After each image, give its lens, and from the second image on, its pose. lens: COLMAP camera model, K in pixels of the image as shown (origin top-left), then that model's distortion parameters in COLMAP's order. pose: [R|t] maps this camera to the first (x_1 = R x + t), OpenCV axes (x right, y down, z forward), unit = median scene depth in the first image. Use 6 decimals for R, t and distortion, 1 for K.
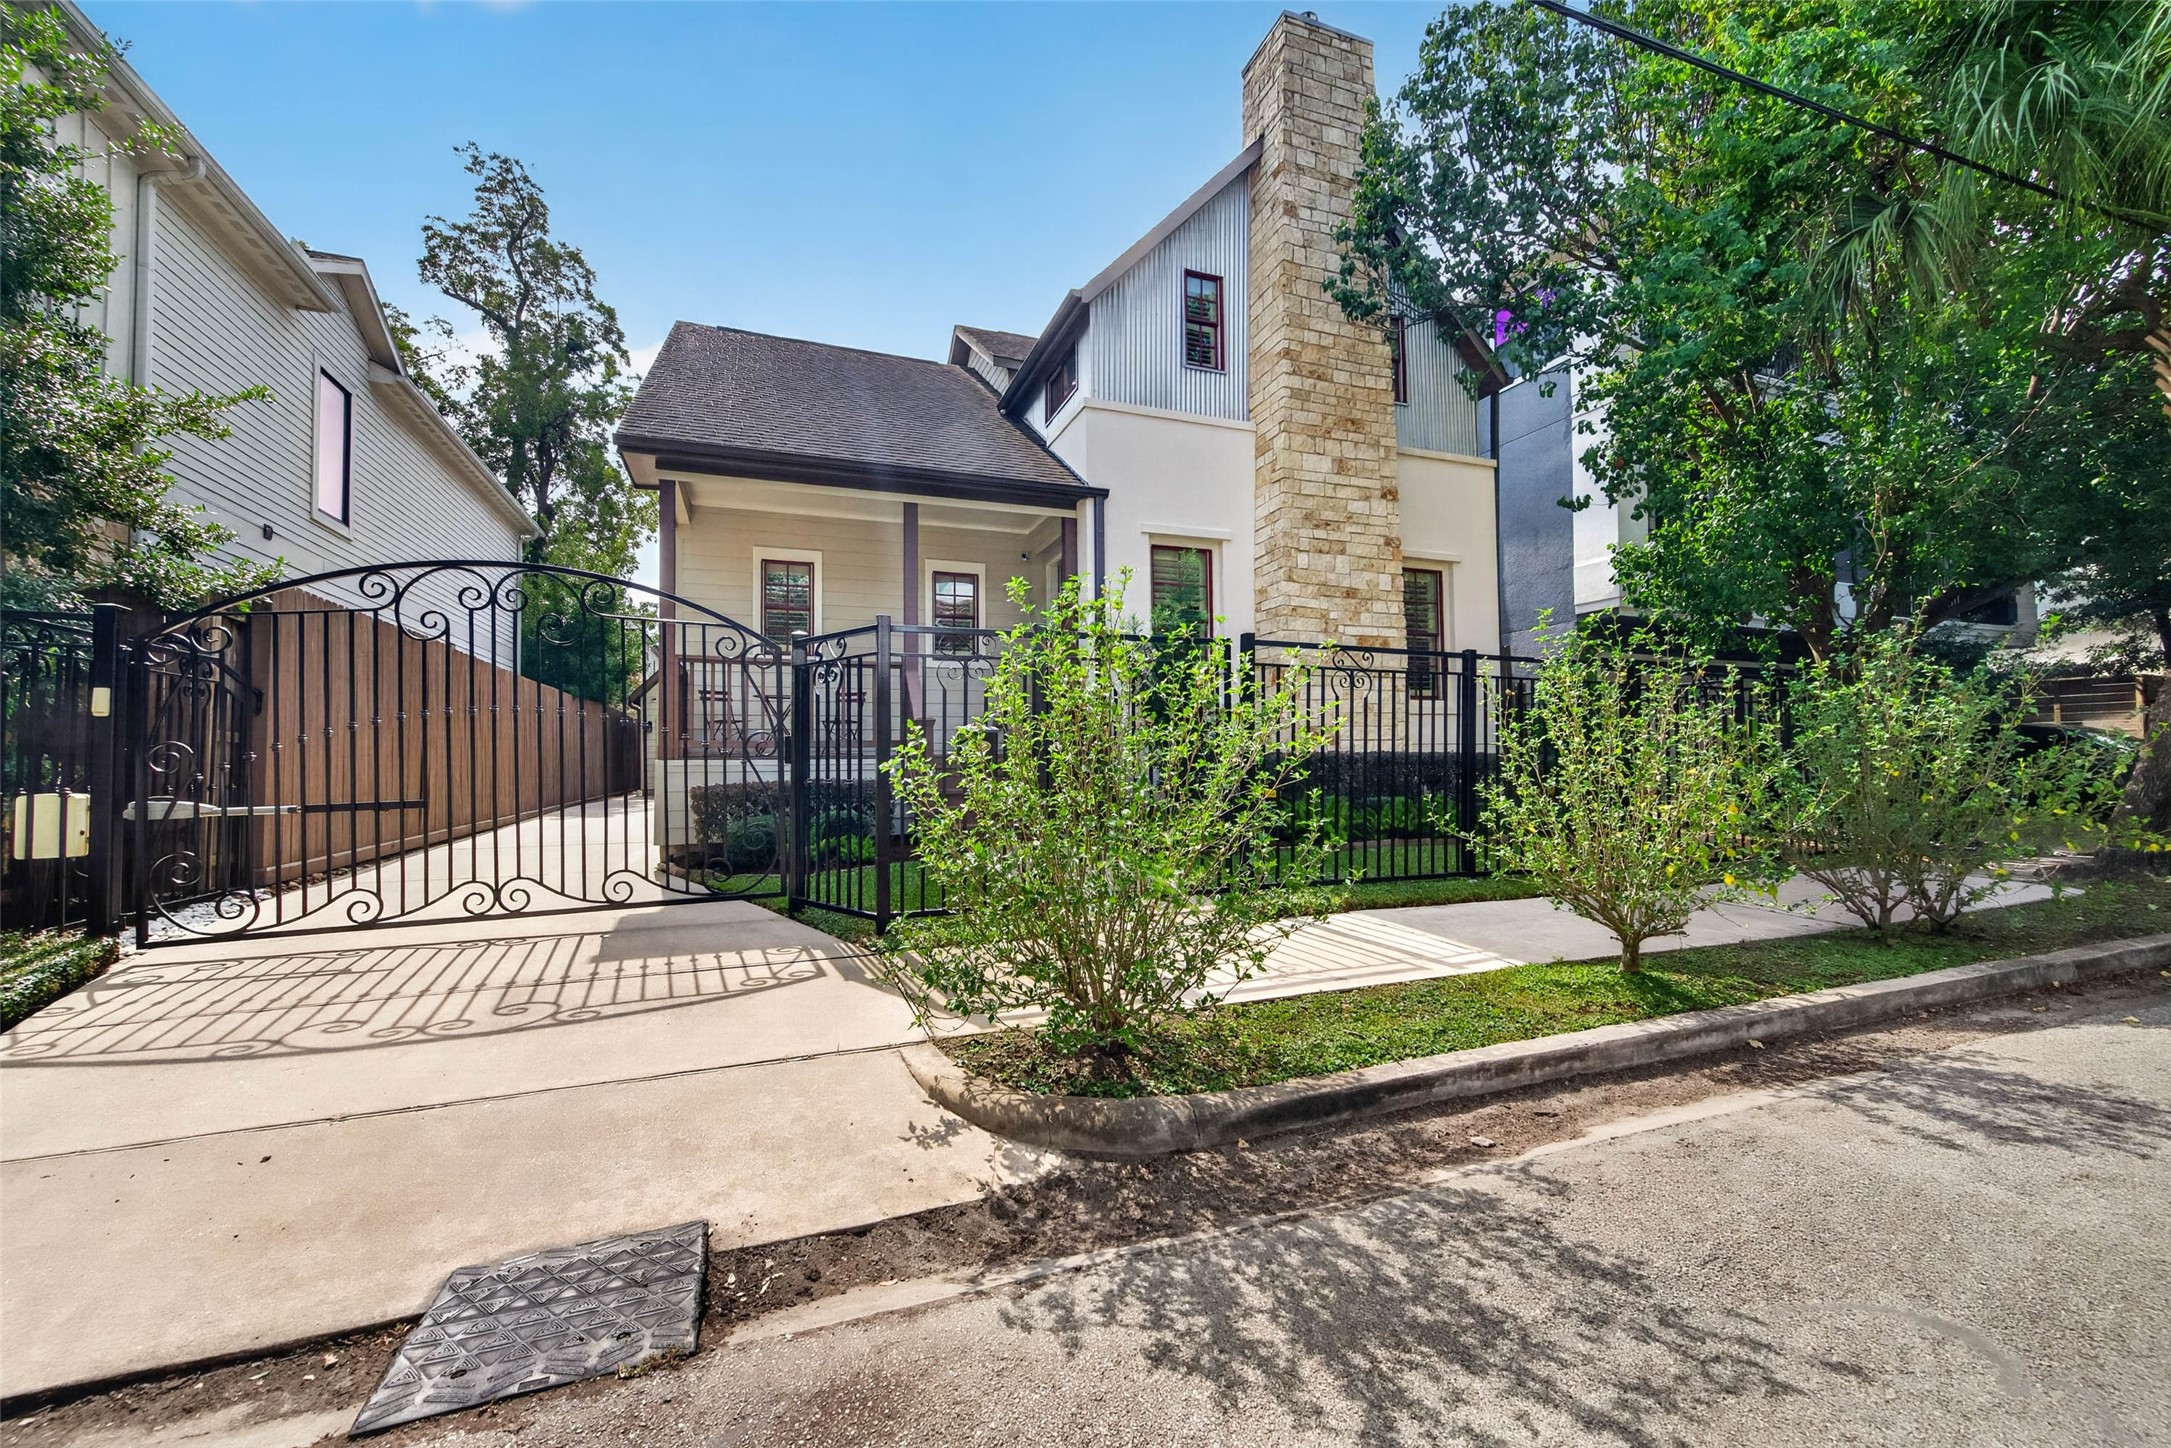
lens RADIAL K [[856.7, 0, 1078.0], [0, 856.7, 735.1], [0, 0, 1]] dist [0.000896, 0.000216]
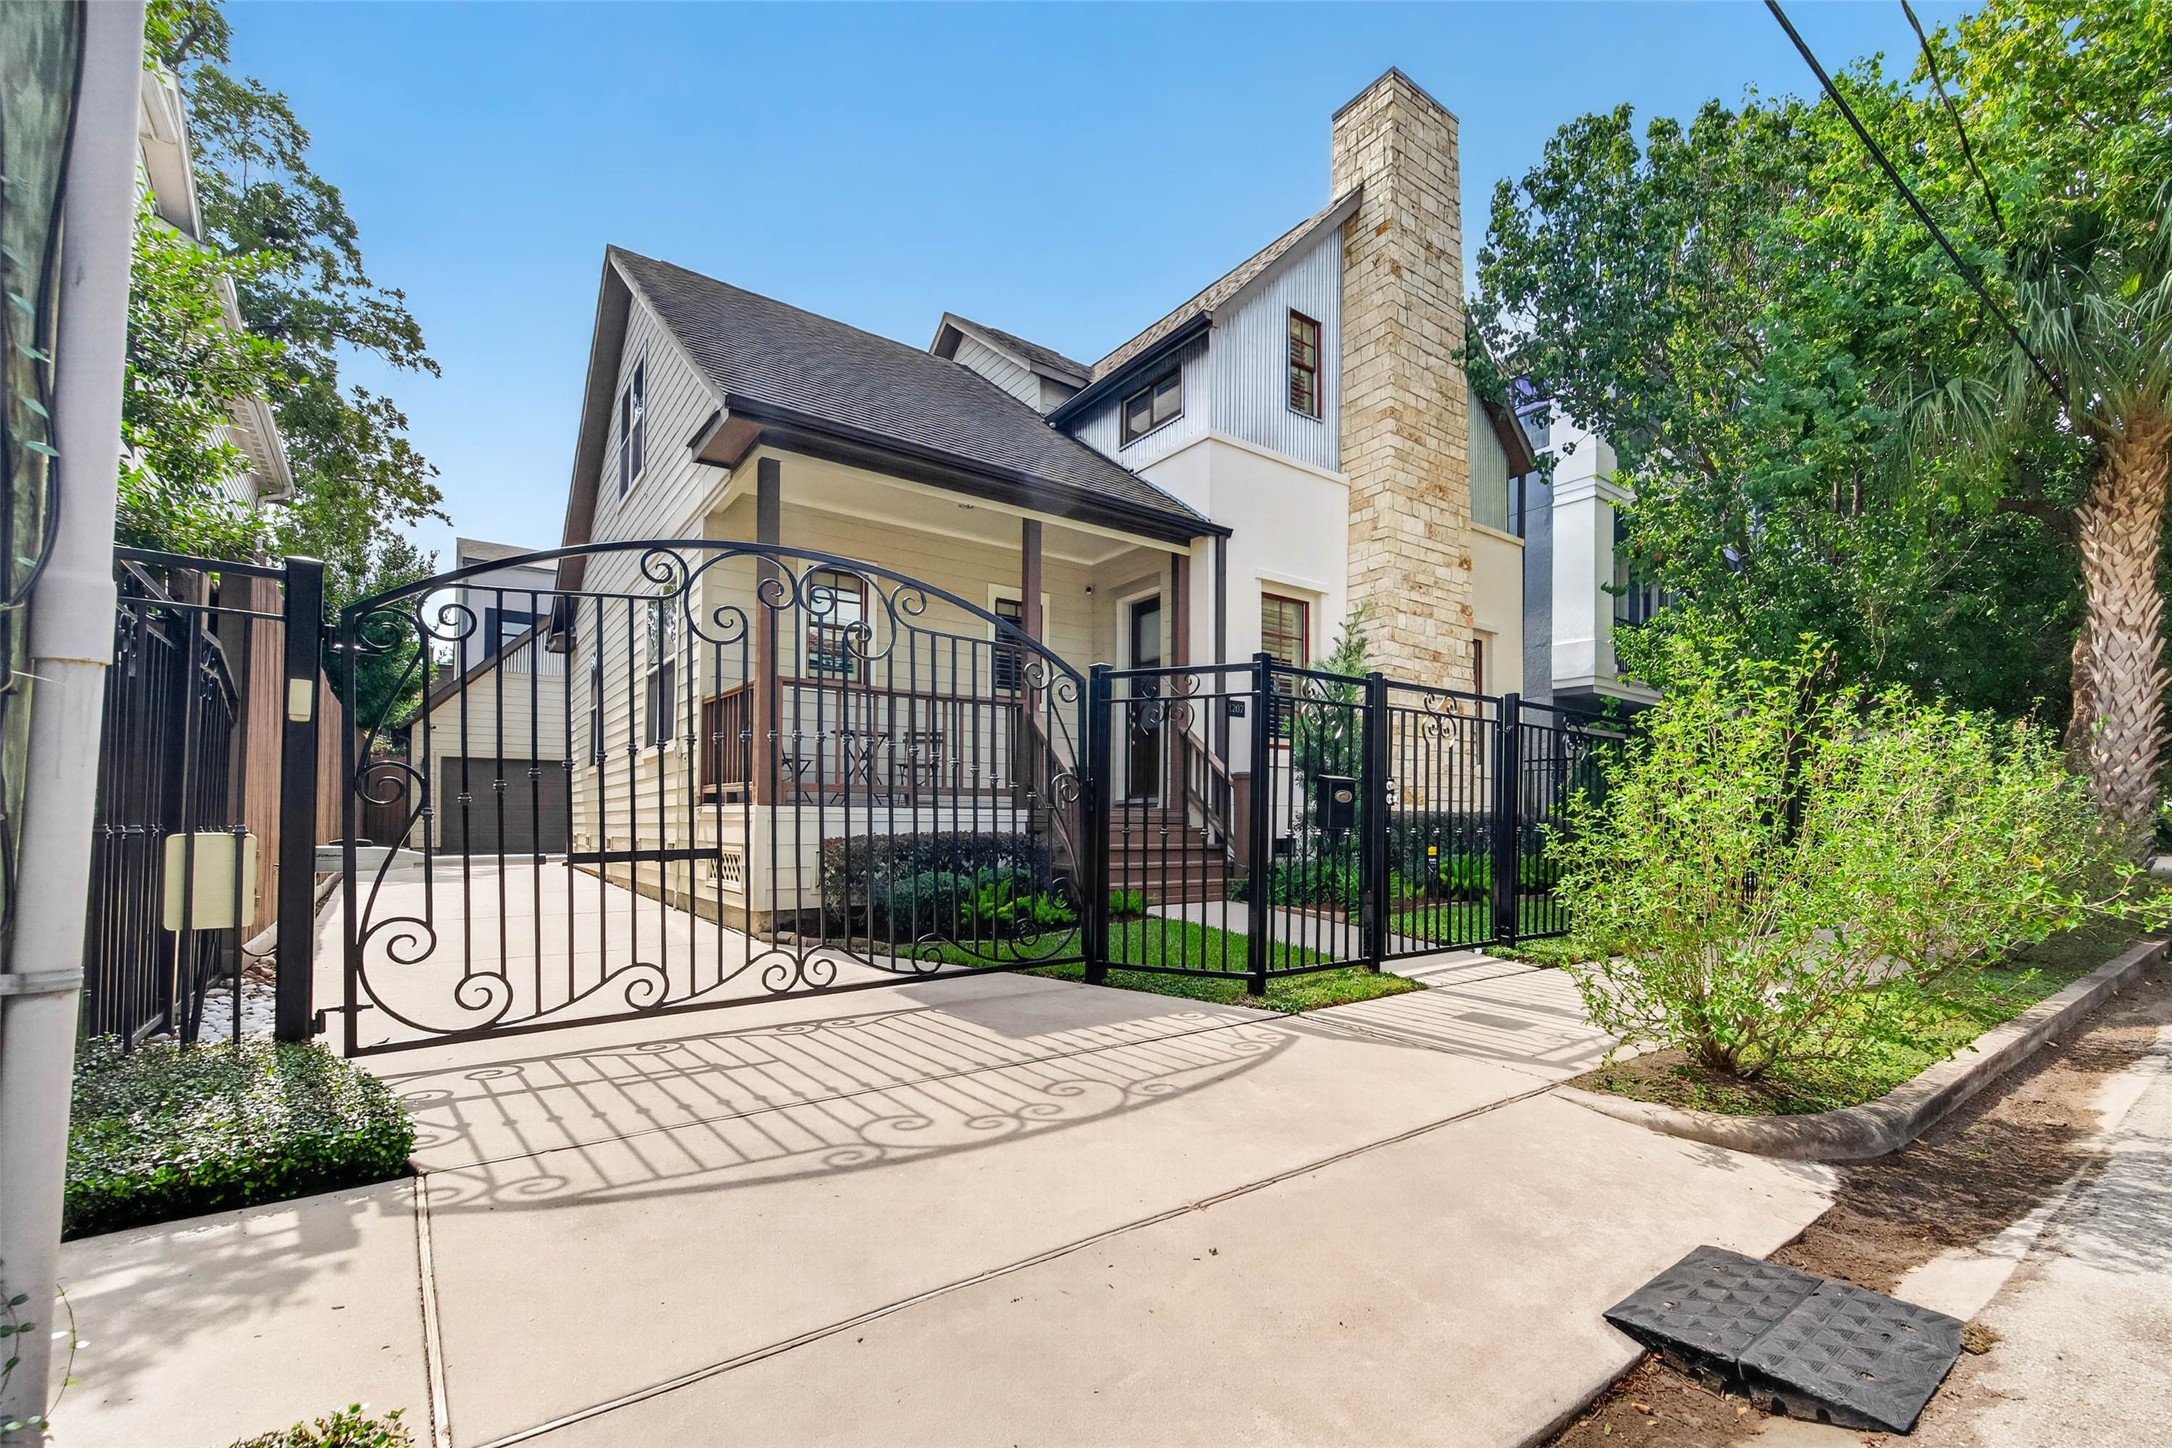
lens RADIAL K [[952.8, 0, 1114.8], [0, 952.8, 802.6], [0, 0, 1]] dist [-0.000346, 0.000742]
pose [[0.950139, 0.021758, 0.311068, -0.395238], [-0.024437, 0.999690, 0.004719, 0.012300], [-0.310869, -0.012086, 0.950376, 0.037561]]
